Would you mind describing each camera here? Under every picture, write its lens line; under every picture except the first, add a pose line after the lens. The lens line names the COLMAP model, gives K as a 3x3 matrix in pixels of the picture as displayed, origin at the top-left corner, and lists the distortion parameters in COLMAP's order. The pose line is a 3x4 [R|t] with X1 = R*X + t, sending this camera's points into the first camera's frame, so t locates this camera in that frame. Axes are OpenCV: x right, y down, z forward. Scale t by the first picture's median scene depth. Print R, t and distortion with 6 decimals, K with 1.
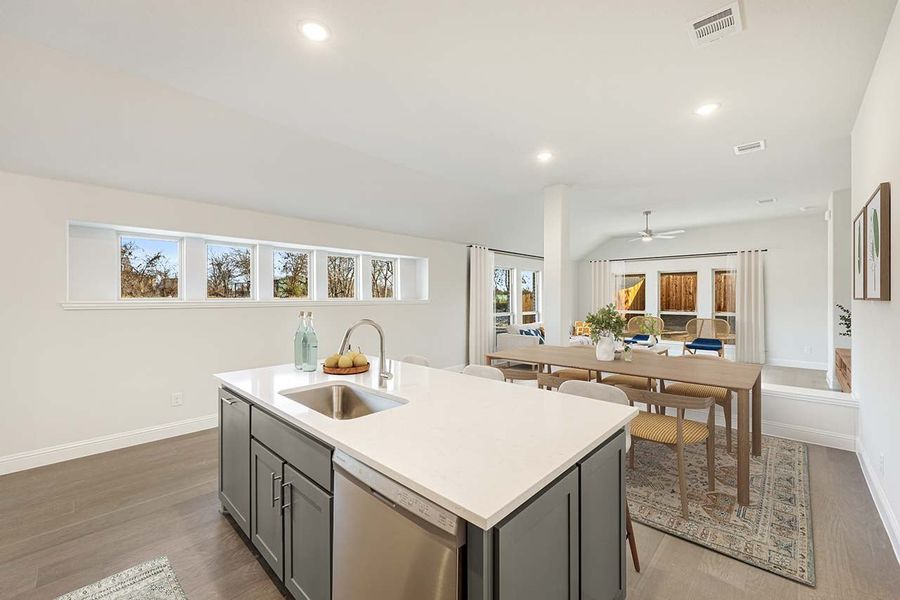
lens RADIAL K [[361.8, 0, 448.1], [0, 361.8, 299.4], [0, 0, 1]] dist [-0.011029, 0.000022]
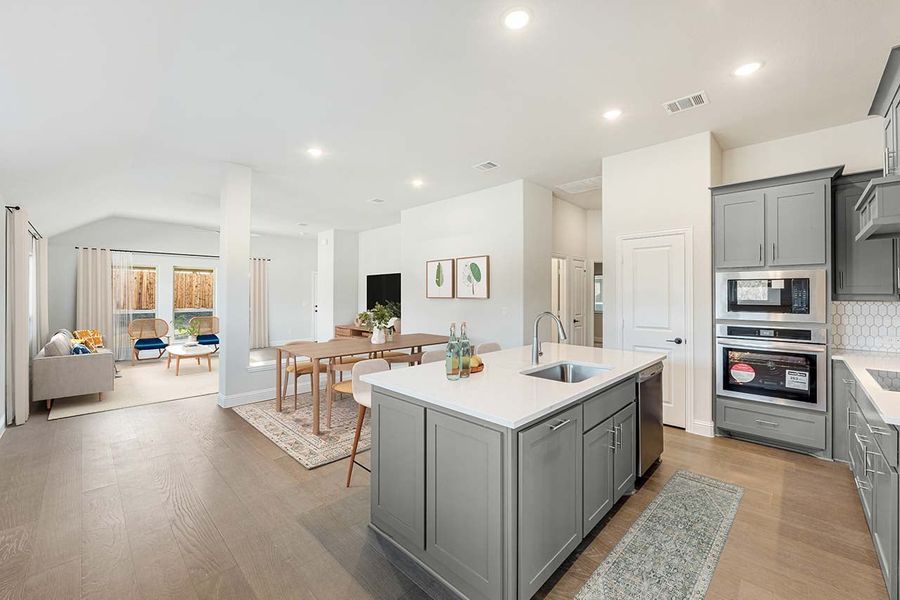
lens RADIAL K [[361.8, 0, 451.5], [0, 361.8, 297.7], [0, 0, 1]] dist [-0.011029, 0.000022]
pose [[0.021525, 0.007989, 0.999736, -0.372686], [-0.002158, 0.999966, -0.007944, 0.010123], [-0.999766, -0.001986, 0.021542, 0.327140]]
